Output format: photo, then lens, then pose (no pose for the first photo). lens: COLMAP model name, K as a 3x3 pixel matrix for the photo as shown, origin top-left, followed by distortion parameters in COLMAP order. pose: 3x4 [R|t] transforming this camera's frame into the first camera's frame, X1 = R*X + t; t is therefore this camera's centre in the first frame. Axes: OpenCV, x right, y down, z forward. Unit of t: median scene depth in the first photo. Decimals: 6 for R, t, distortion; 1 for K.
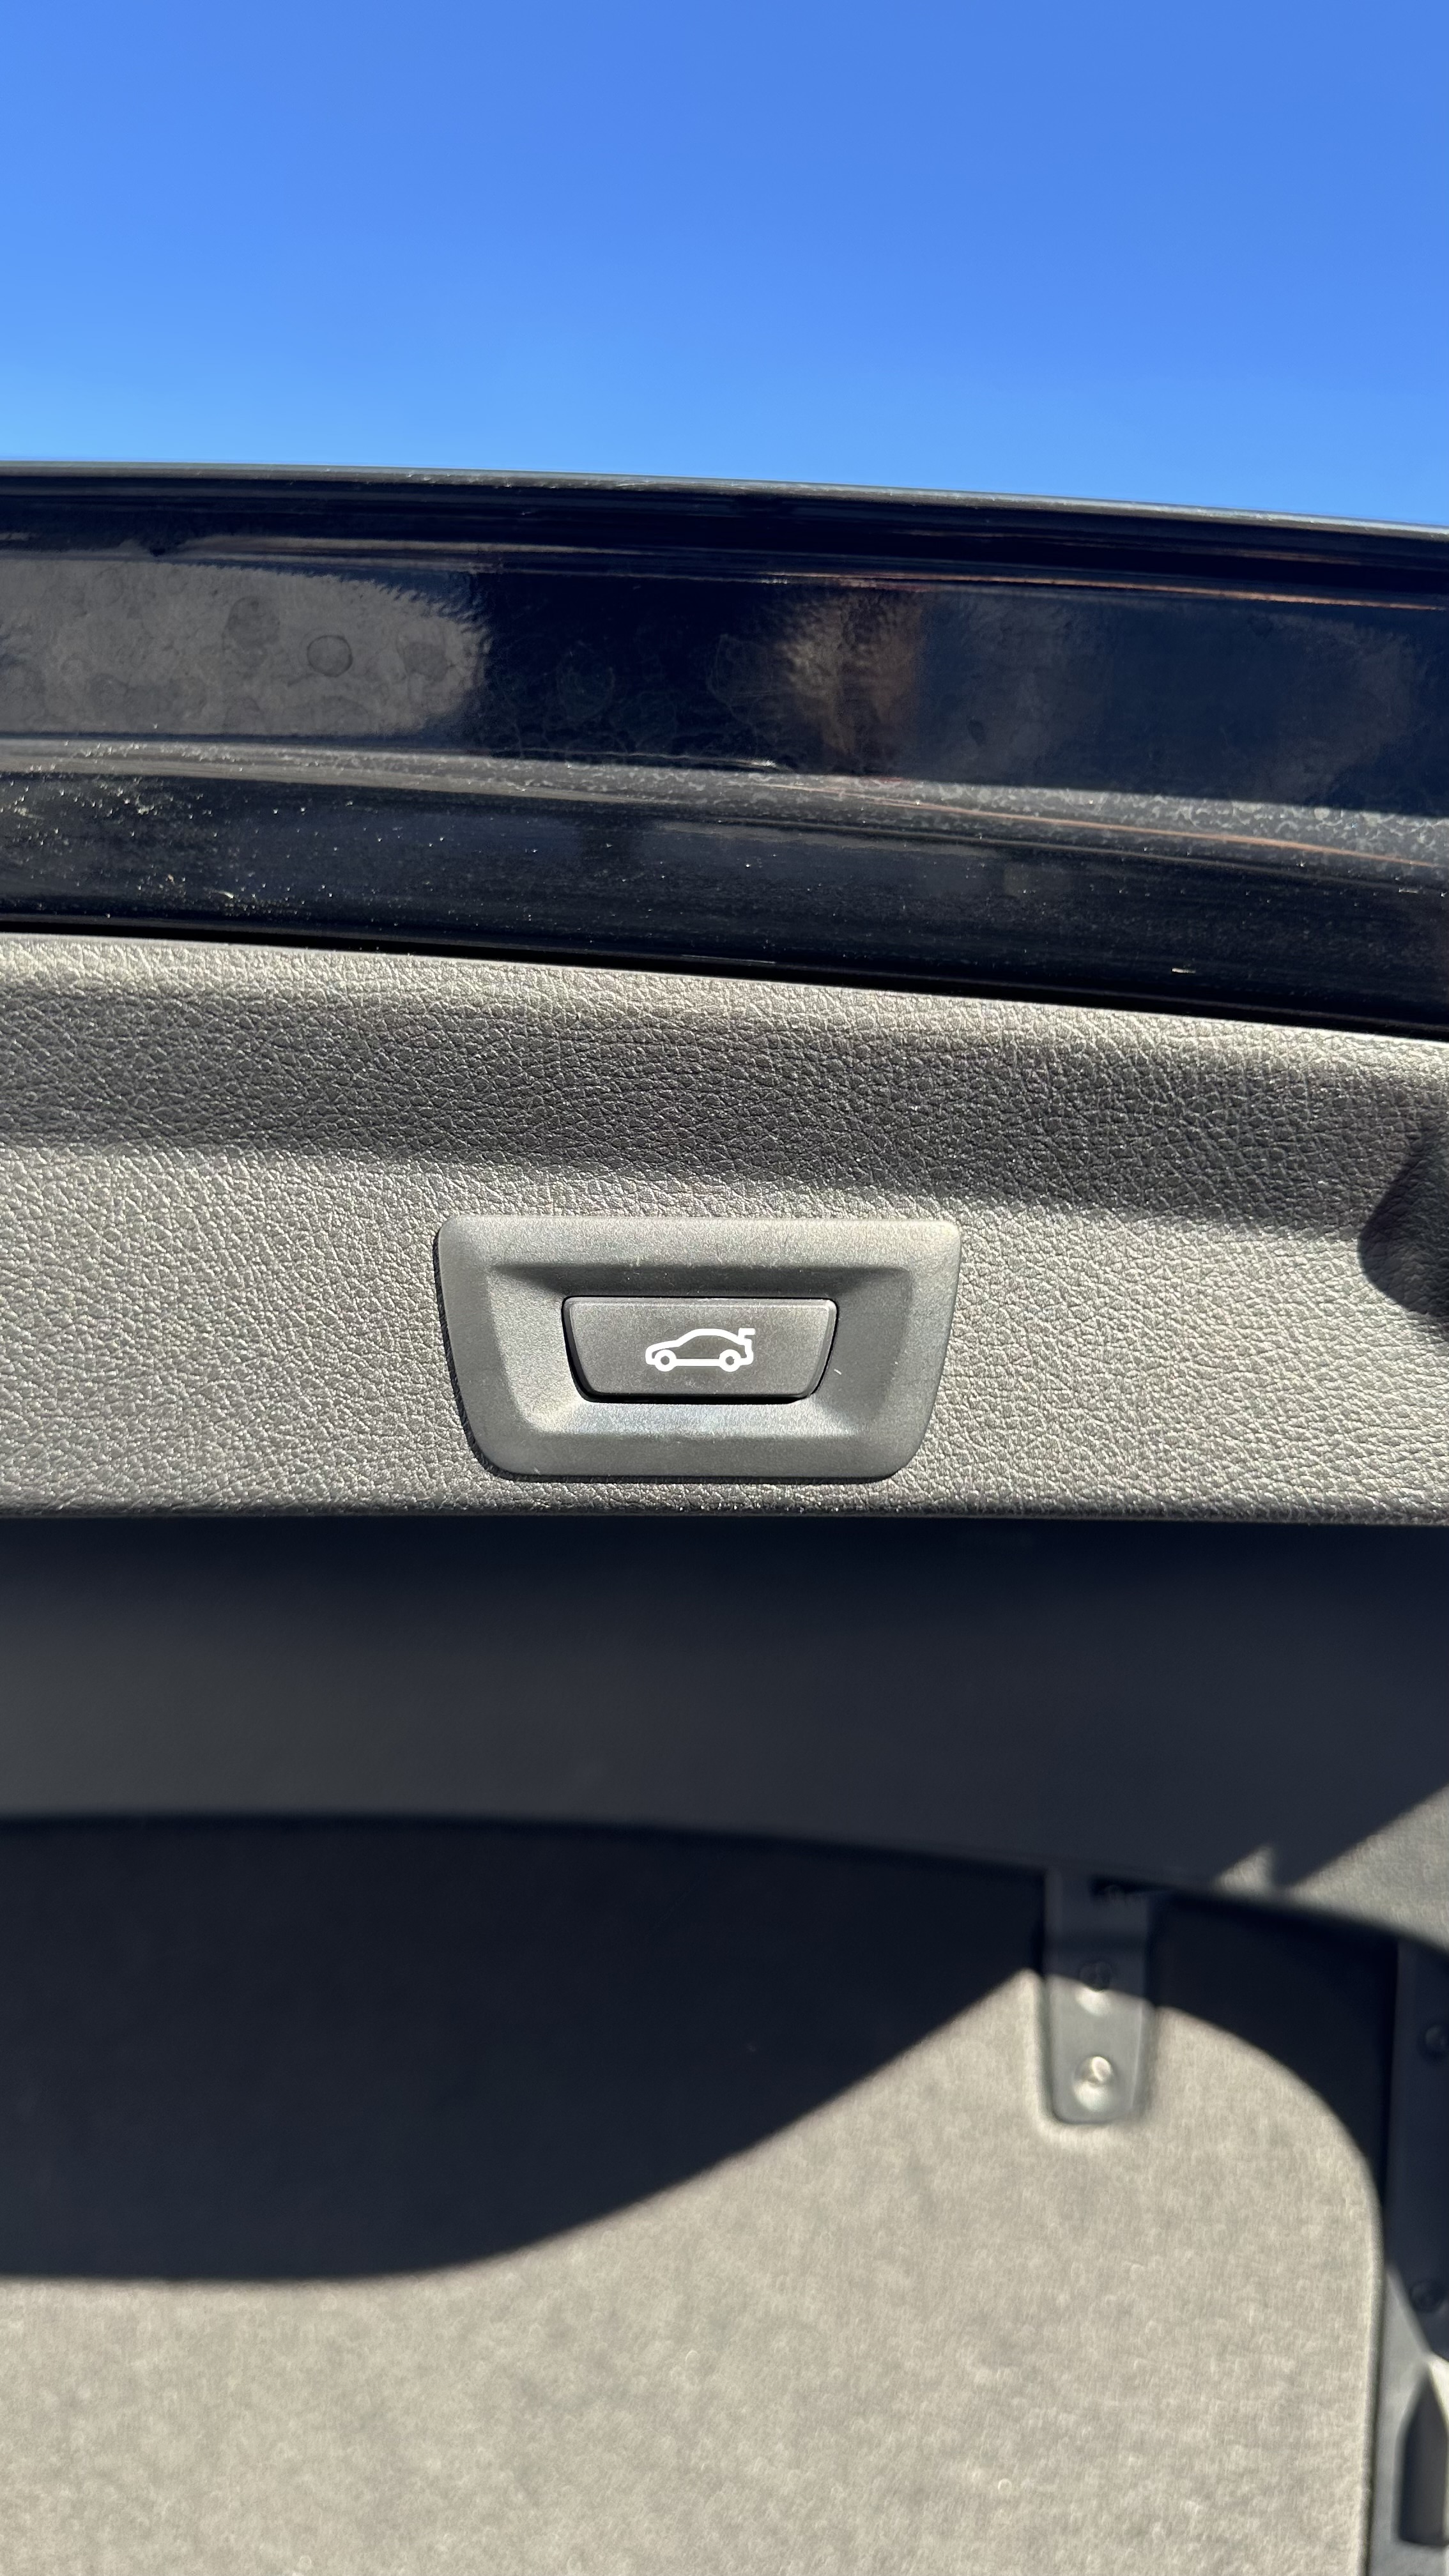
lens RADIAL K [[1810.9, 0, 712.3], [0, 1810.9, 1303.1], [0, 0, 1]] dist [0.171439, -0.325252]
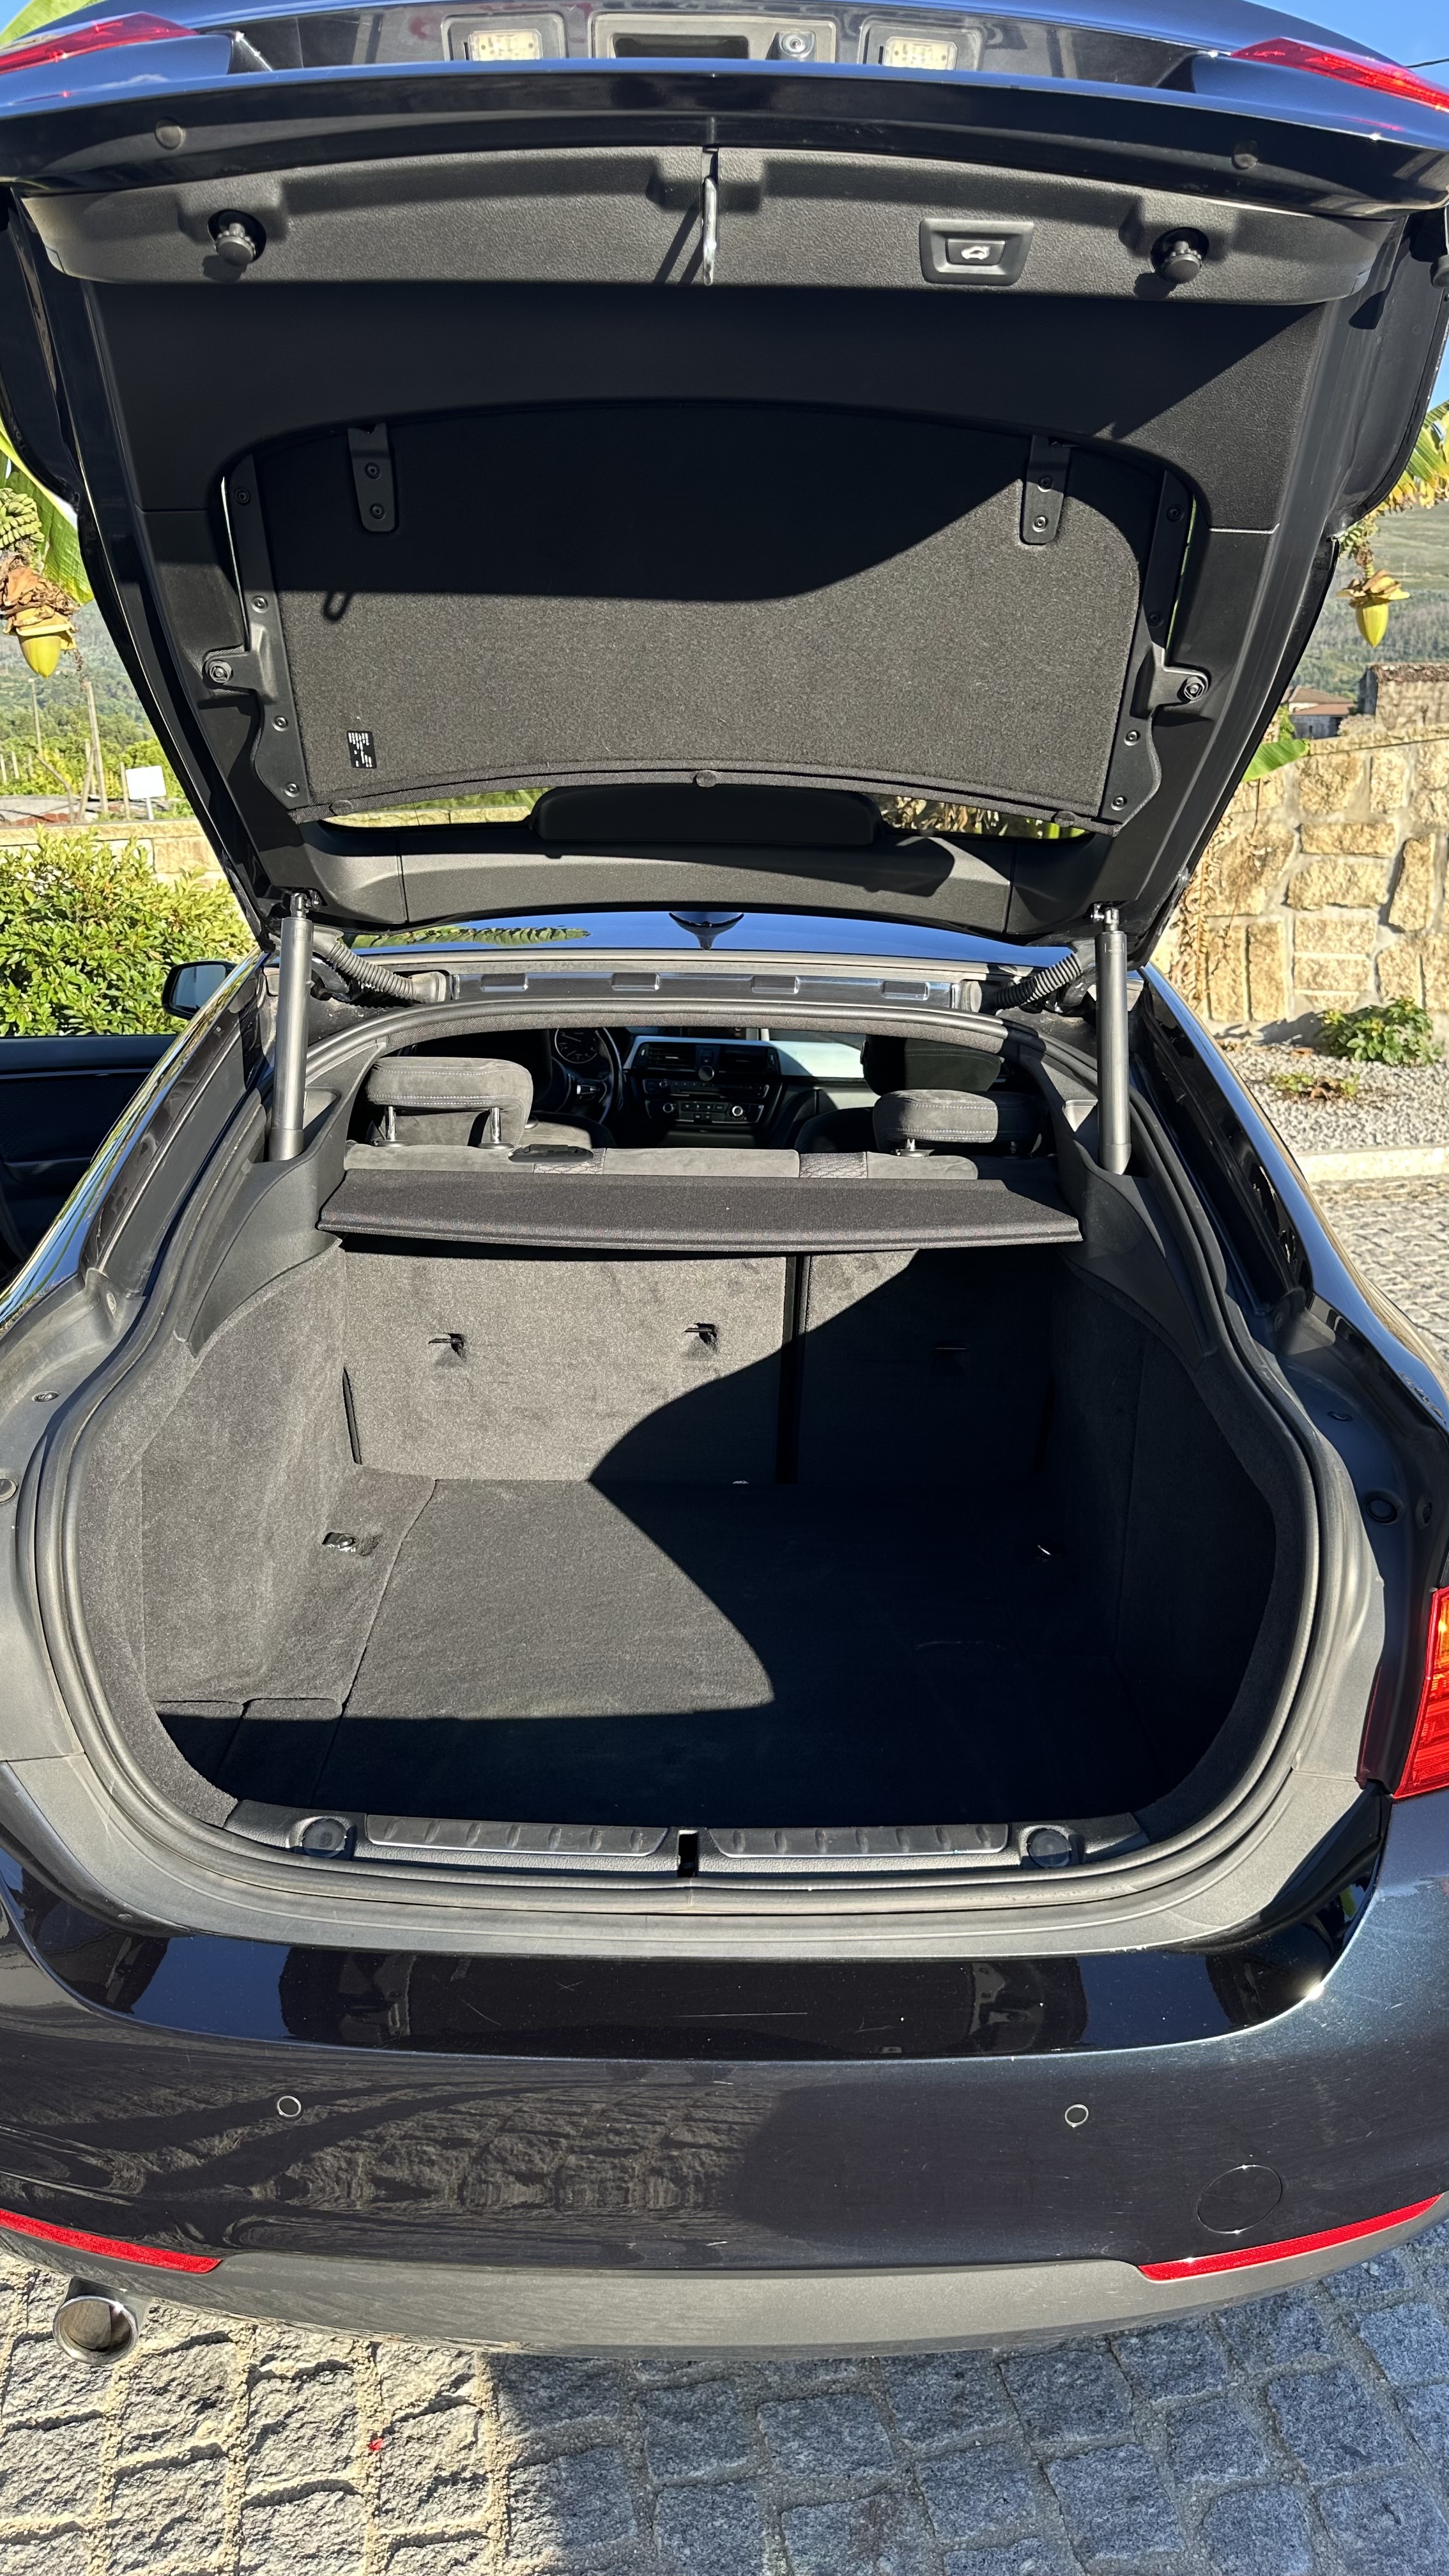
lens RADIAL K [[1839.5, 0, 706.3], [0, 1839.5, 1286.3], [0, 0, 1]] dist [0.077600, -0.153423]
pose [[0.999648, 0.020579, 0.016772, -0.325162], [-0.026511, 0.807106, 0.589811, -0.281235], [-0.001399, -0.590048, 0.807367, -1.988005]]
